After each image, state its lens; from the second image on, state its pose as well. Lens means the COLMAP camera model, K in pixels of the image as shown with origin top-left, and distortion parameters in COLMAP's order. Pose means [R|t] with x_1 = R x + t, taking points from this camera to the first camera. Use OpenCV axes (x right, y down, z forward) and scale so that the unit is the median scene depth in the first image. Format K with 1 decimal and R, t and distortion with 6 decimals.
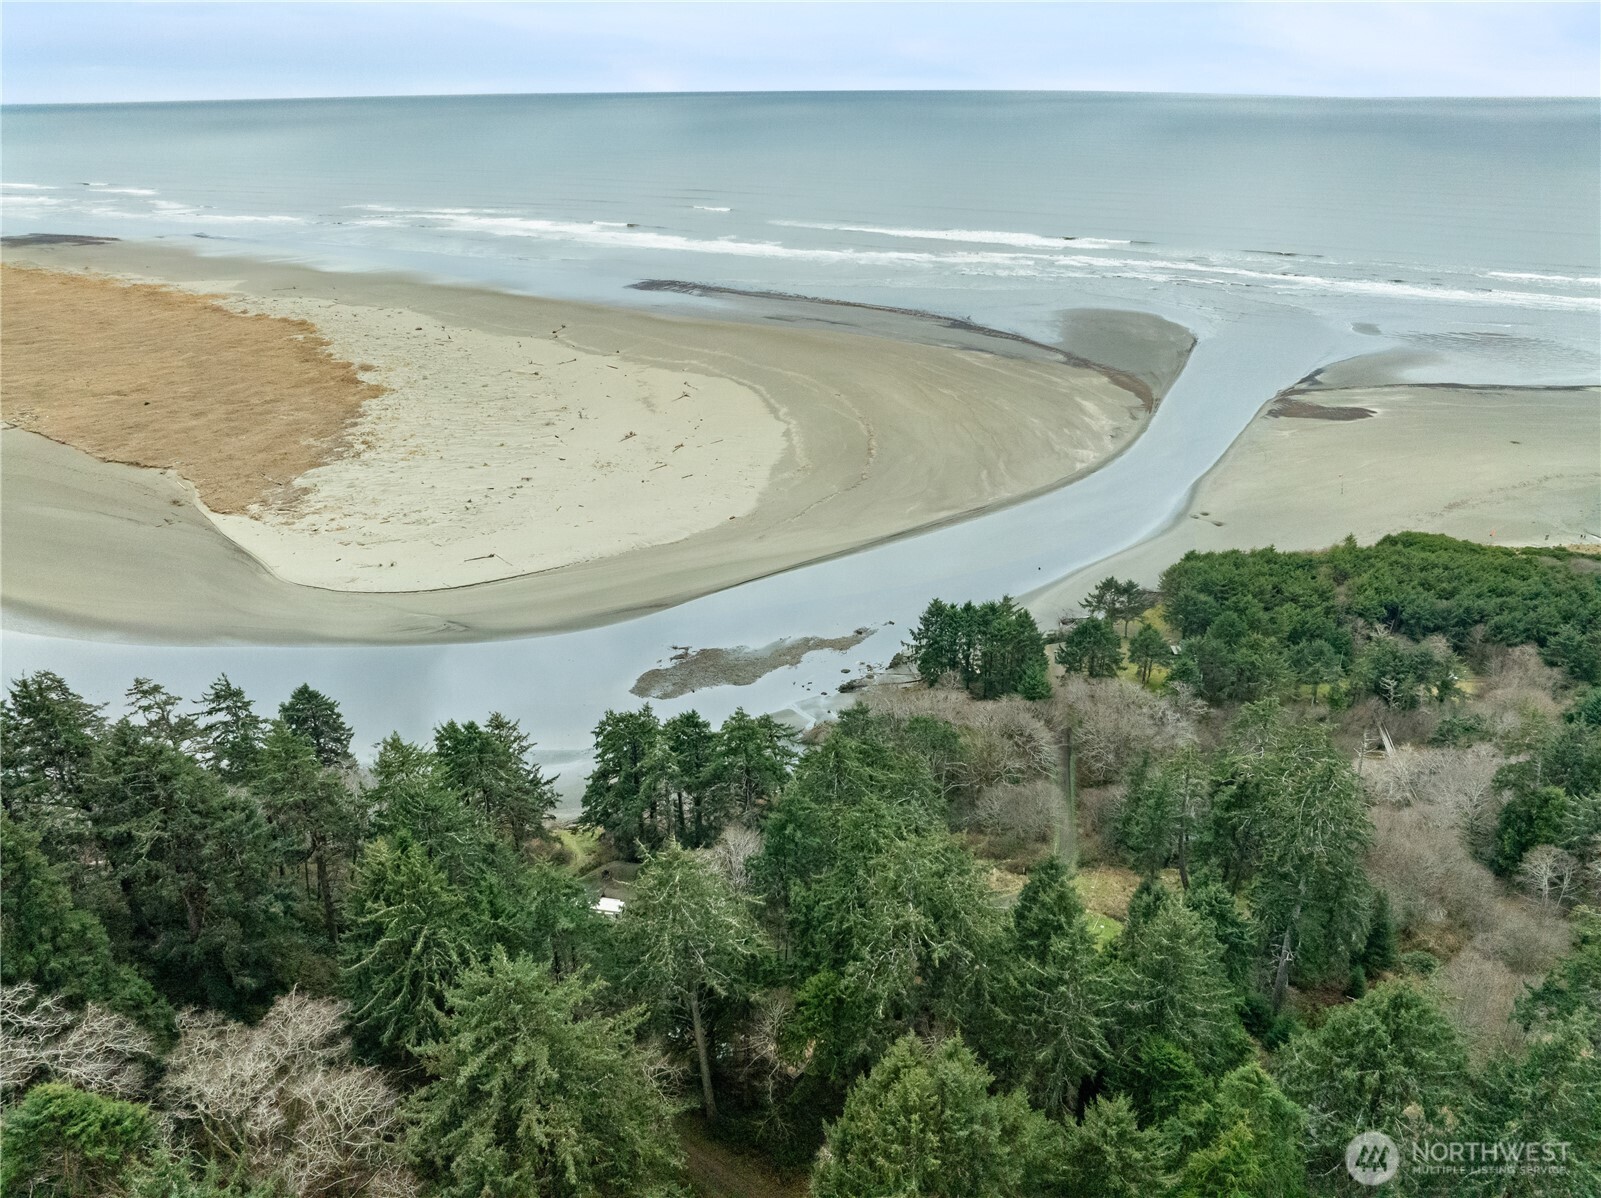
lens RADIAL K [[1122.9, 0, 800.5], [0, 1122.9, 599.0], [0, 0, 1]] dist [-0.041063, -0.004193]
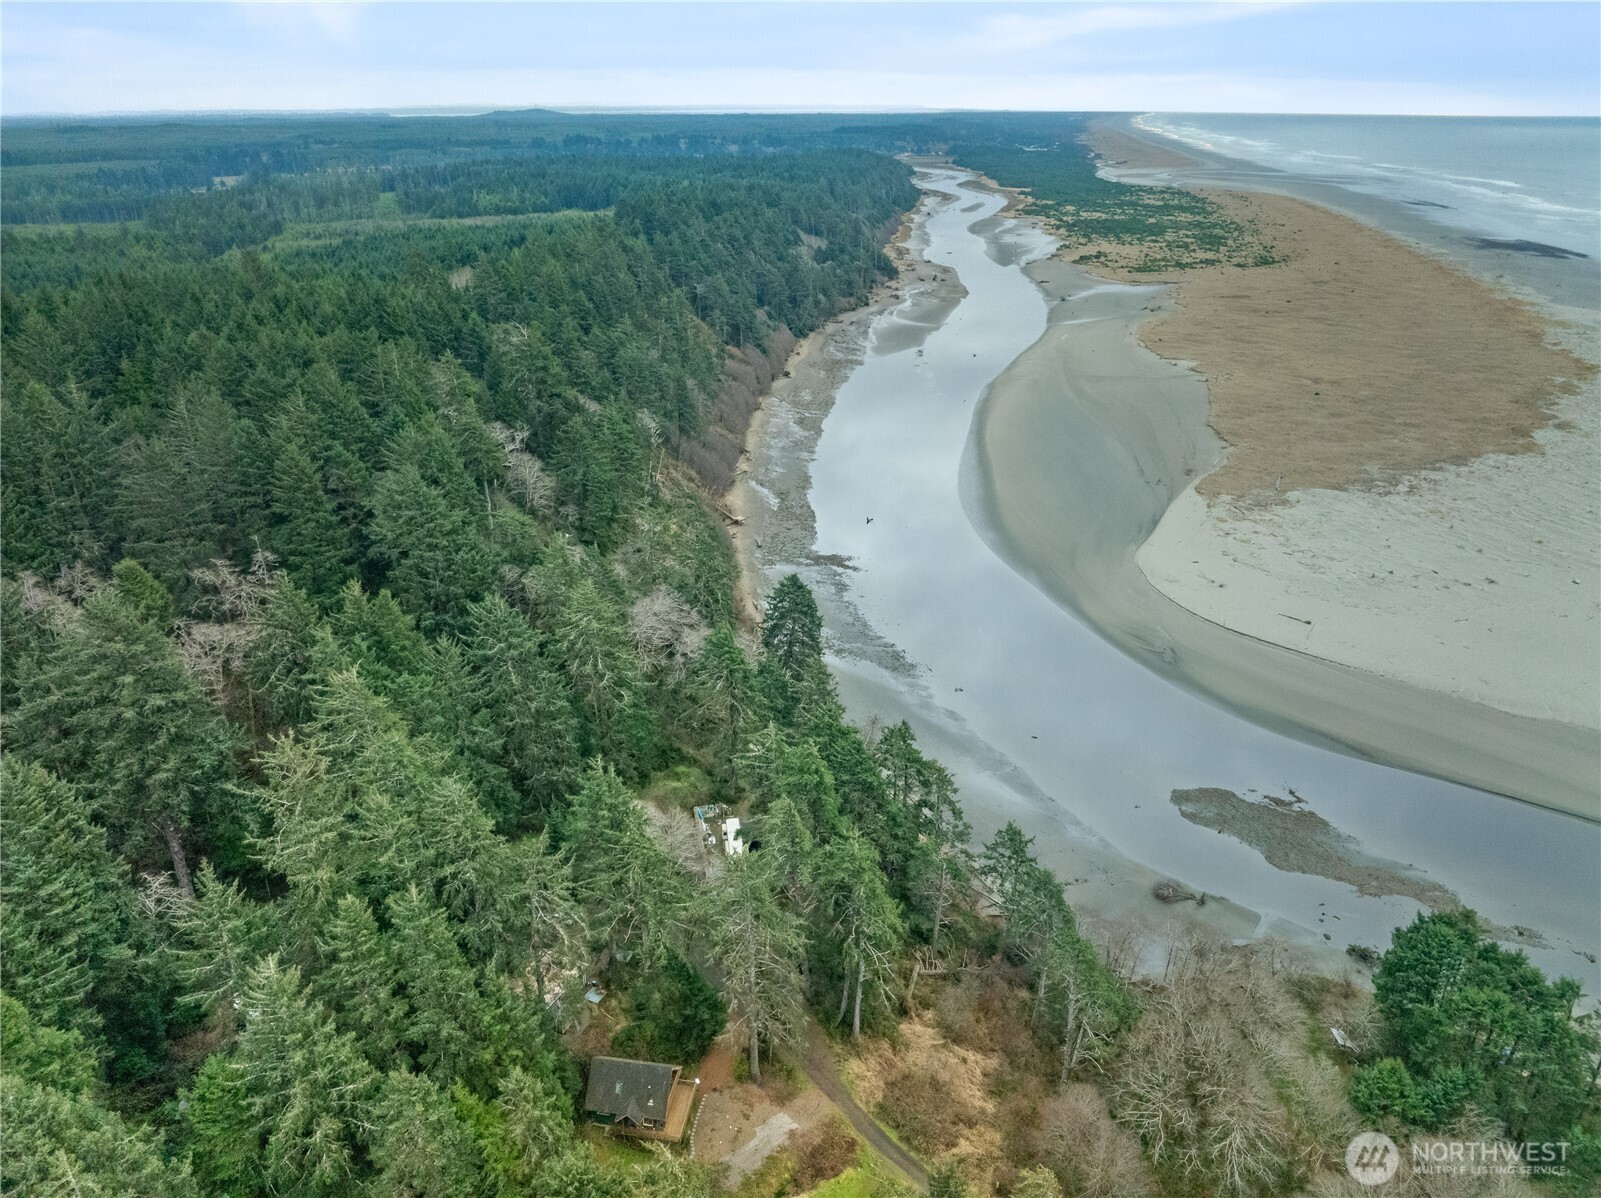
lens RADIAL K [[1122.9, 0, 800.5], [0, 1122.9, 599.0], [0, 0, 1]] dist [-0.041063, -0.004193]
pose [[0.316957, 0.391829, -0.863717, 0.289288], [-0.398479, 0.881412, 0.253627, -0.098984], [0.860670, 0.263784, 0.435506, 0.227464]]
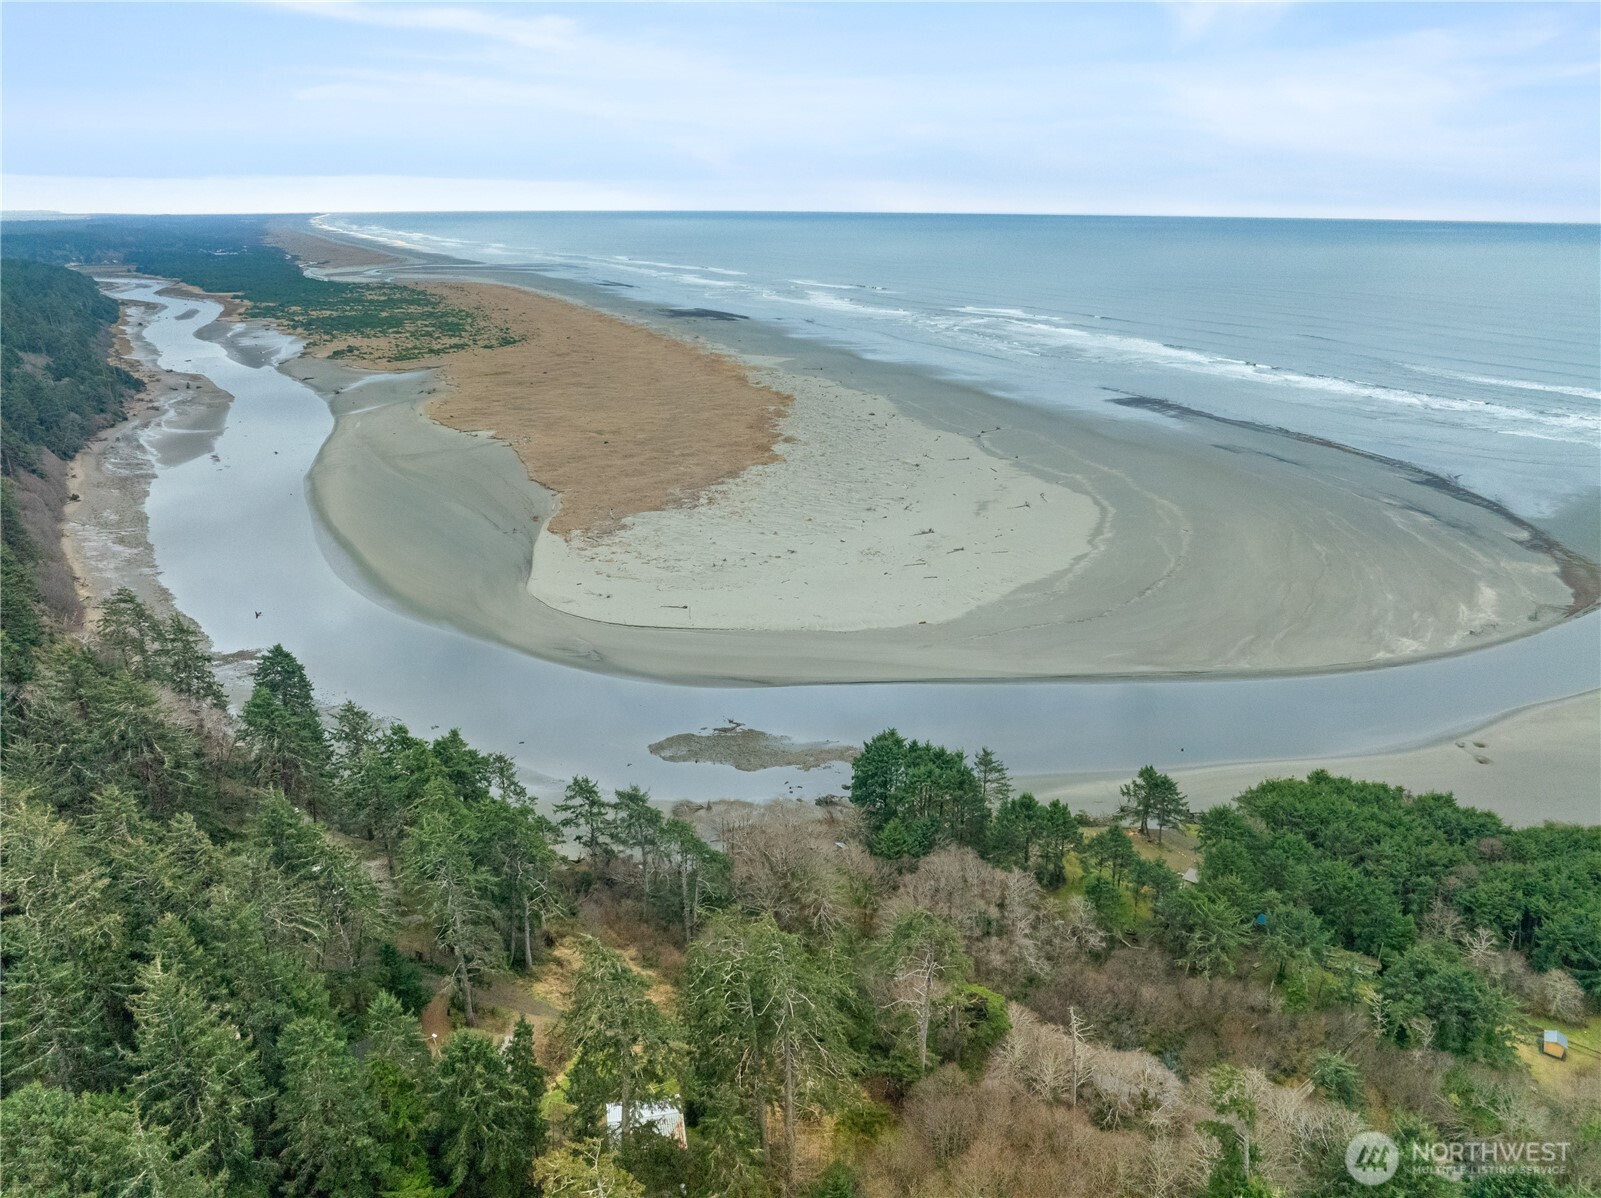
lens RADIAL K [[1122.9, 0, 800.5], [0, 1122.9, 599.0], [0, 0, 1]] dist [-0.041063, -0.004193]
pose [[0.834702, 0.193769, -0.515486, 0.317486], [-0.241024, 0.970182, -0.025592, -0.038358], [0.495156, 0.145607, 0.856516, 0.100248]]
